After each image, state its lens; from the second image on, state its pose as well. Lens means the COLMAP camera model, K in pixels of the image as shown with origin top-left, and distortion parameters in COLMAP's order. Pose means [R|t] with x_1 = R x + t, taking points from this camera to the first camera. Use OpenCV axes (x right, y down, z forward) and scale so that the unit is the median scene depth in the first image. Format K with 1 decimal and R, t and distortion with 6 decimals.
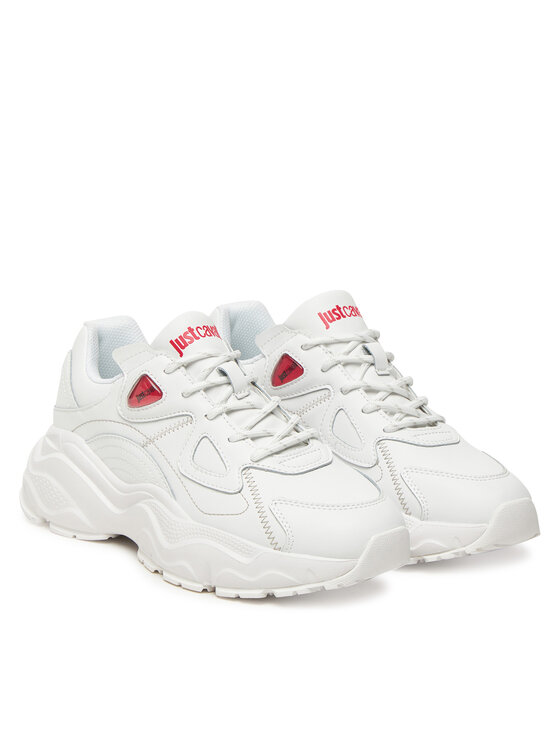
lens RADIAL K [[1877.5, 0, 280.7], [0, 1877.5, 373.1], [0, 0, 1]] dist [-0.153665, 0.000000]
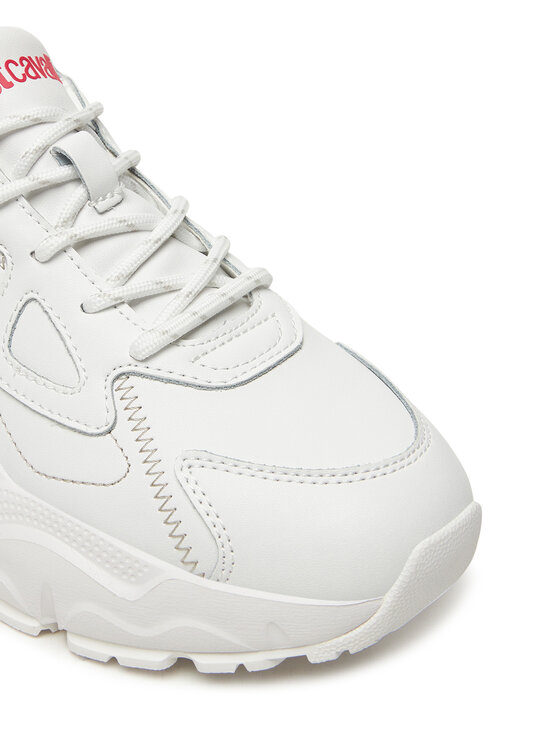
lens RADIAL K [[1689.0, 0, 277.4], [0, 1689.0, 372.5], [0, 0, 1]] dist [0.059026, 0.000000]
pose [[0.997694, -0.040196, 0.054691, -0.002880], [0.029753, 0.983241, 0.179867, -0.022650], [-0.061005, -0.177825, 0.982169, 0.576374]]
